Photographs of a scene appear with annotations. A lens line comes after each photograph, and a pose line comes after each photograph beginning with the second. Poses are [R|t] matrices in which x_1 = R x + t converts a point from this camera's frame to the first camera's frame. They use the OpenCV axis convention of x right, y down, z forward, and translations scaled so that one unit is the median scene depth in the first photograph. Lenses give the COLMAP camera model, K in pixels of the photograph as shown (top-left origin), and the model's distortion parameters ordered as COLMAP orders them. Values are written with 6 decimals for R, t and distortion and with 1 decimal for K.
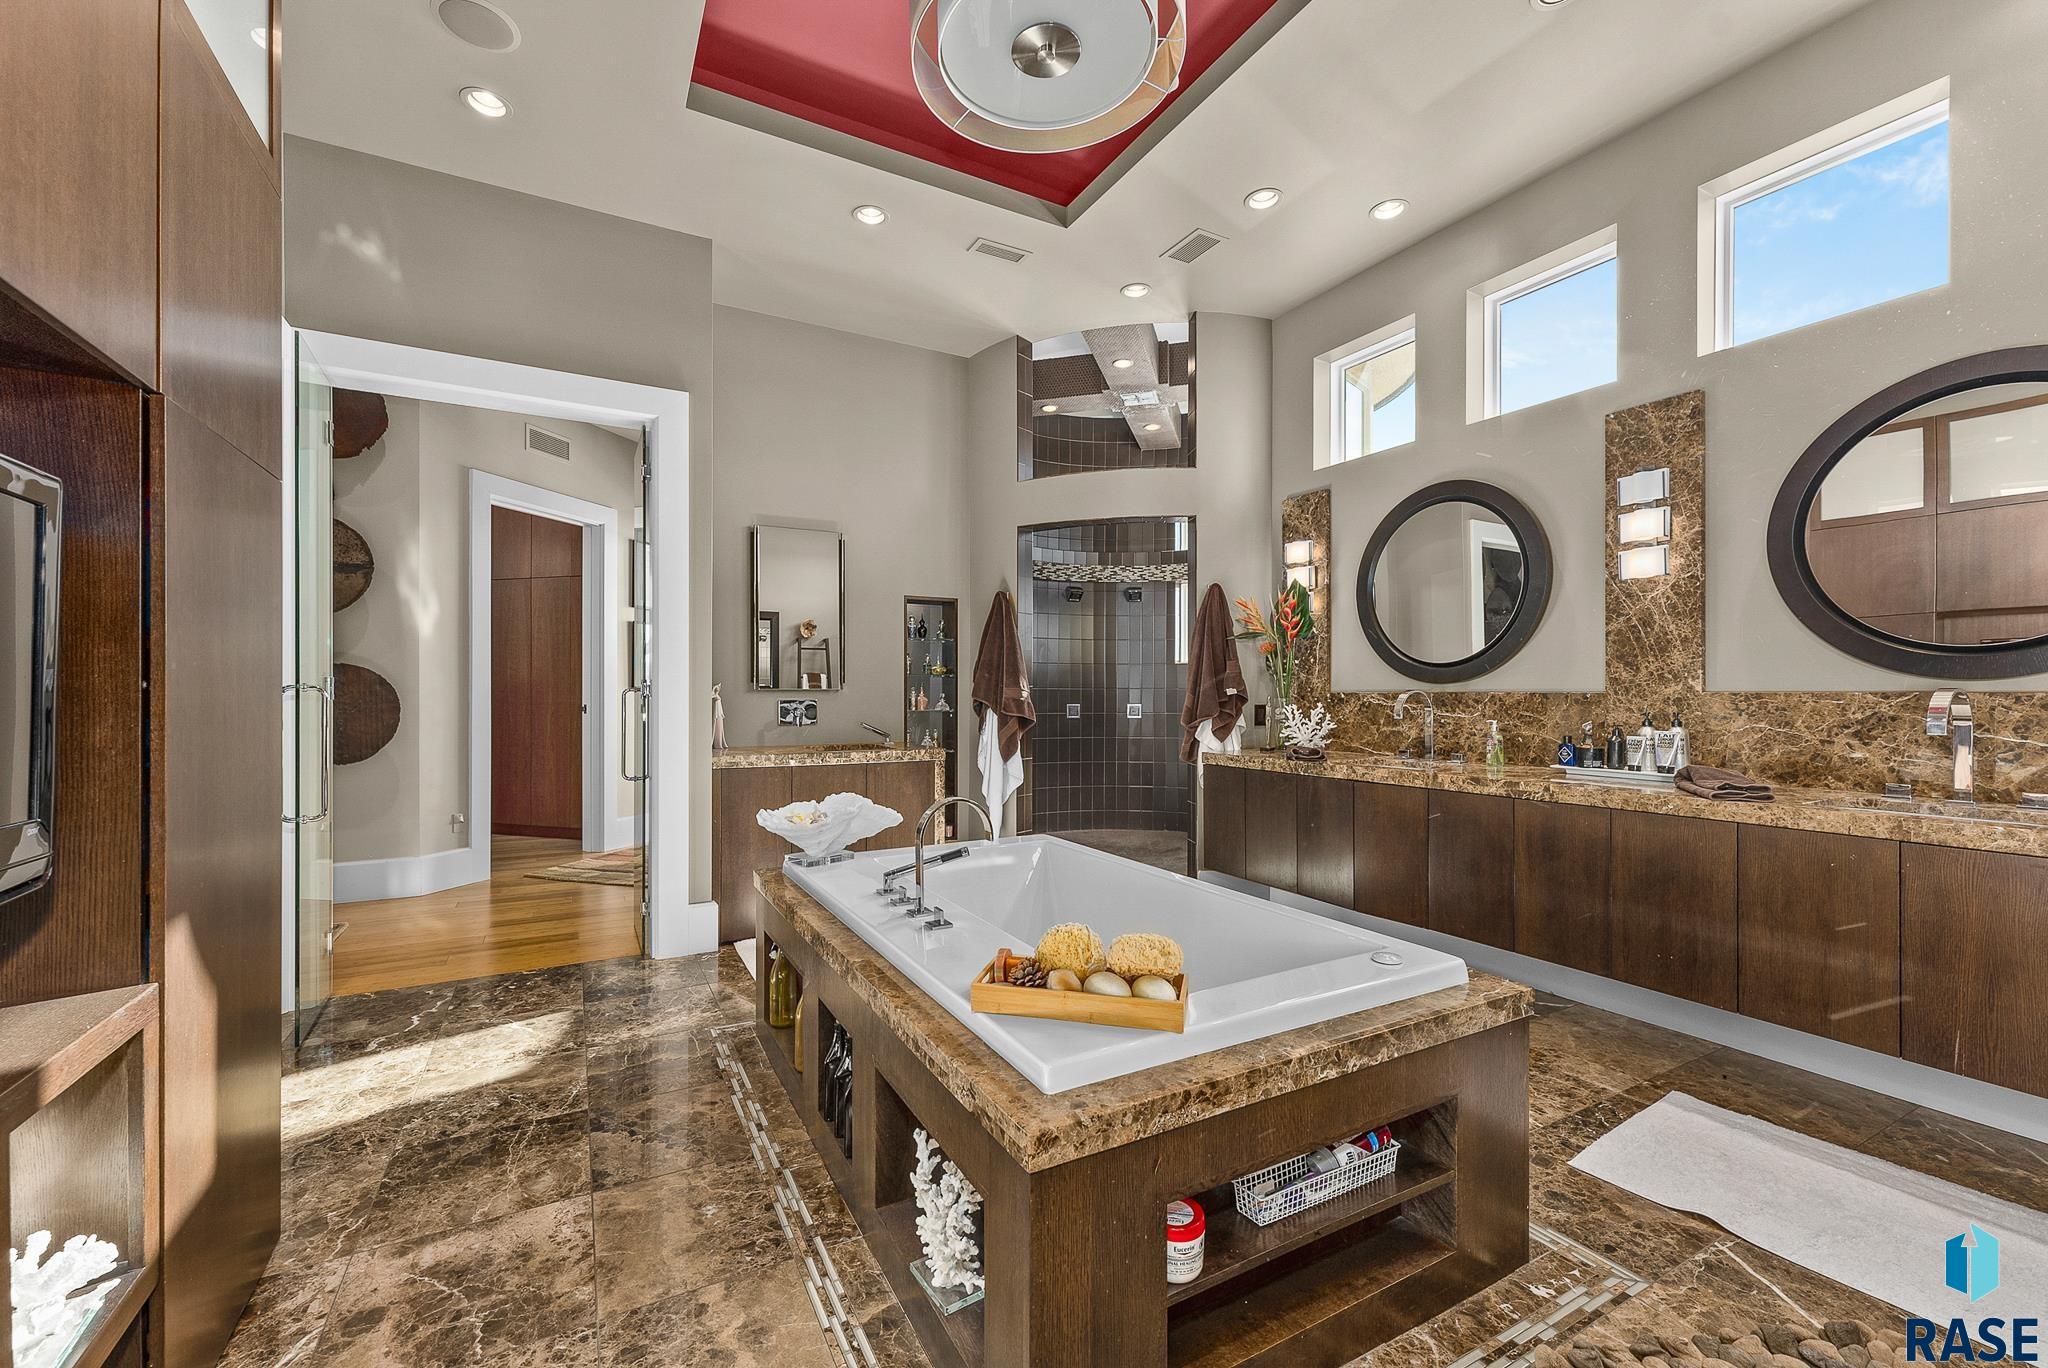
lens RADIAL K [[826.4, 0, 1008.5], [0, 826.4, 690.1], [0, 0, 1]] dist [-0.001254, 0.000350]
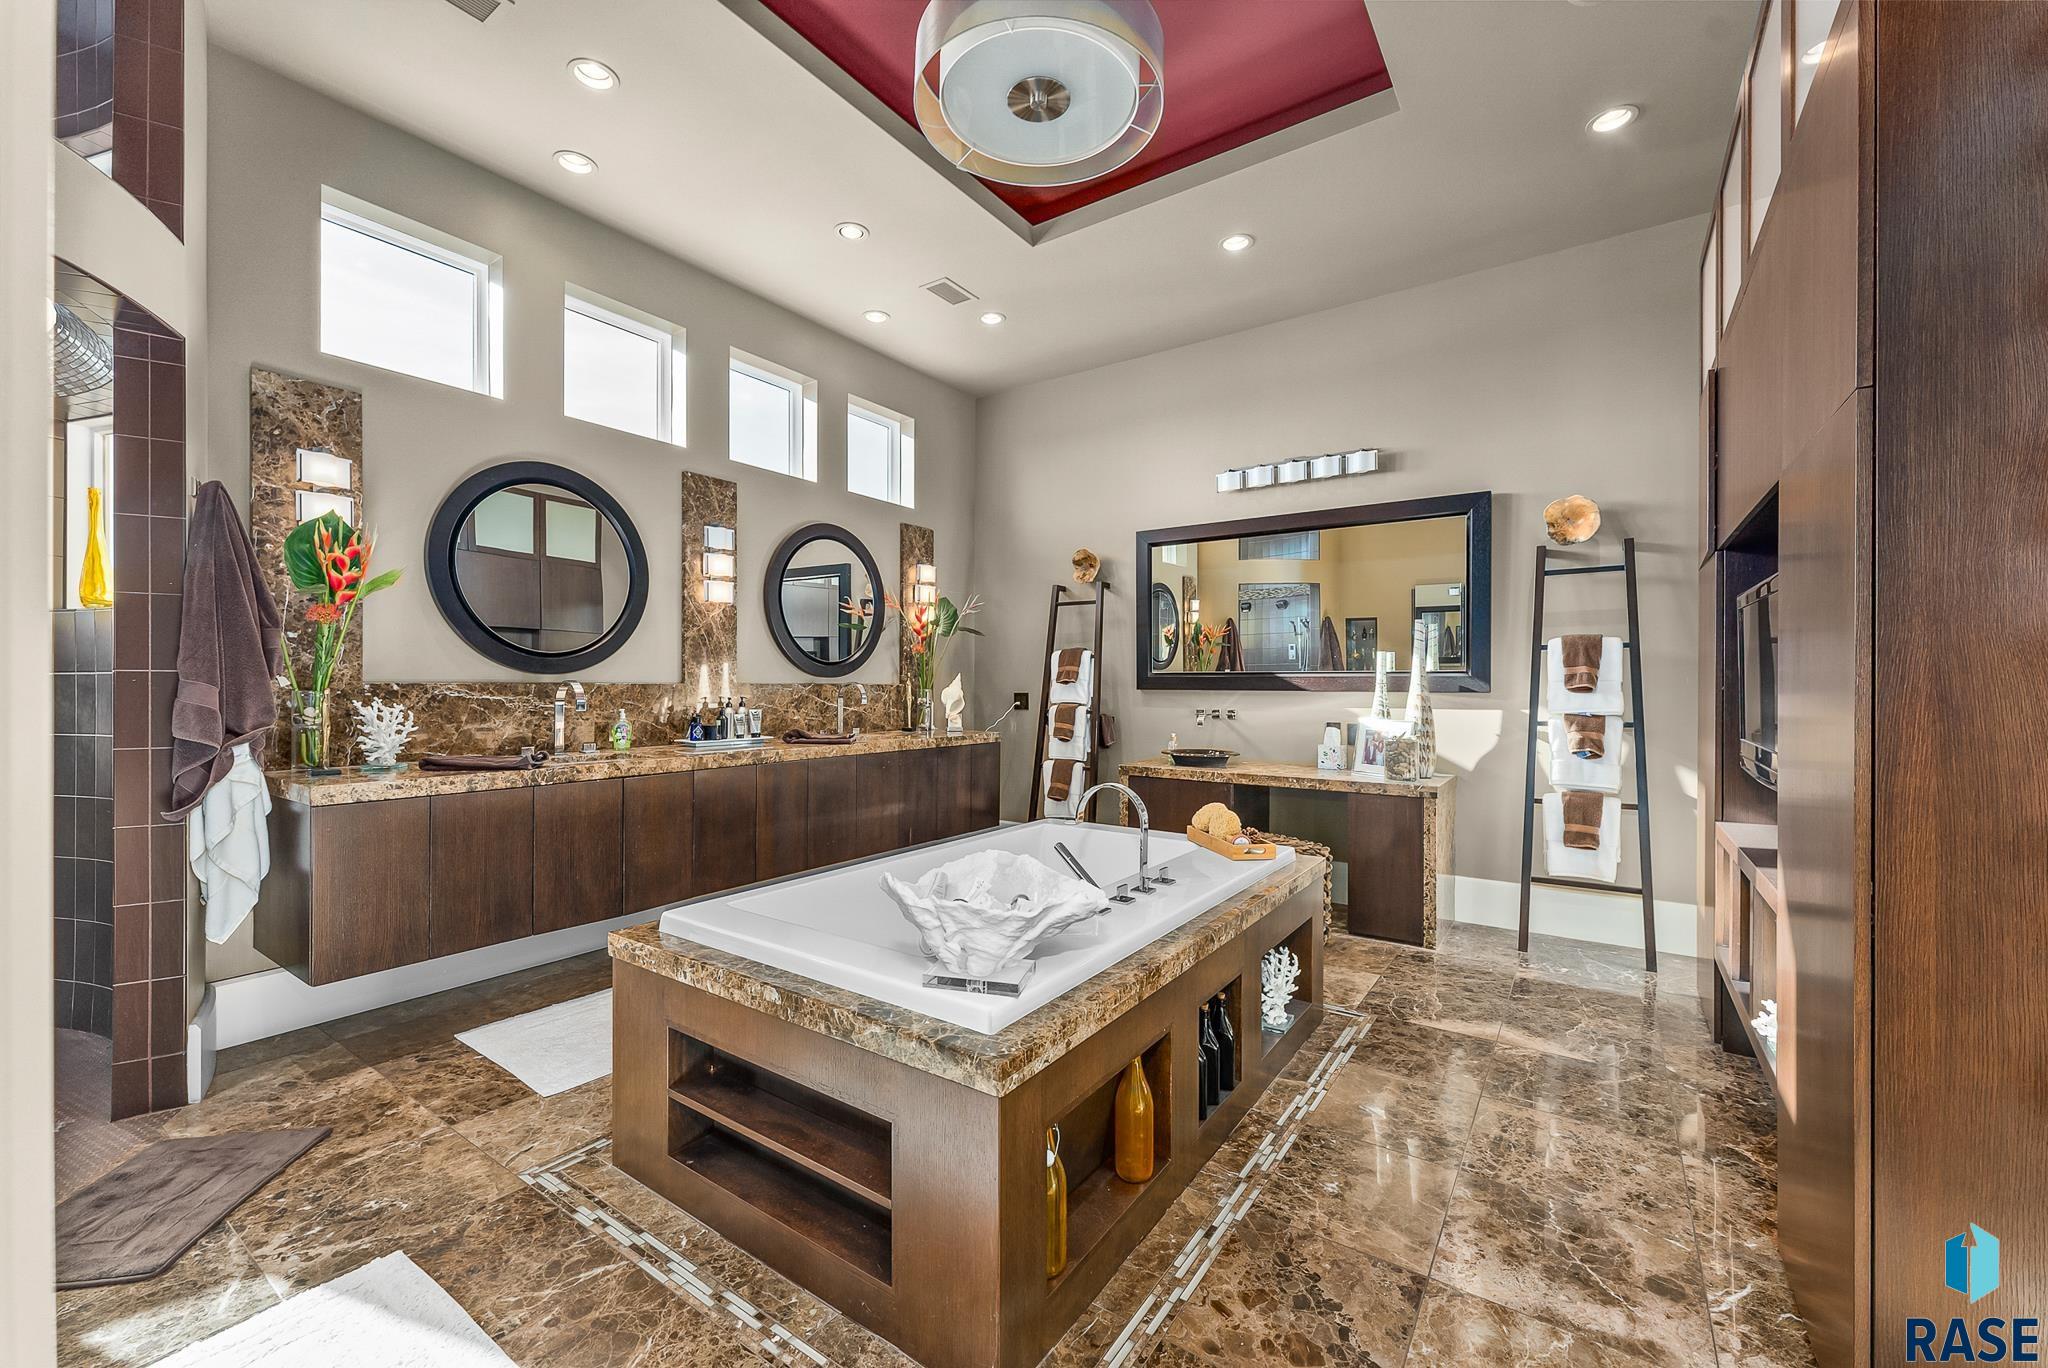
lens RADIAL K [[826.4, 0, 1005.2], [0, 826.4, 684.3], [0, 0, 1]] dist [-0.001254, 0.000350]
pose [[-0.444208, -0.004758, 0.895911, -0.923977], [-0.009783, 0.999952, 0.000460, -0.001924], [-0.895870, -0.008561, -0.444233, 1.530728]]
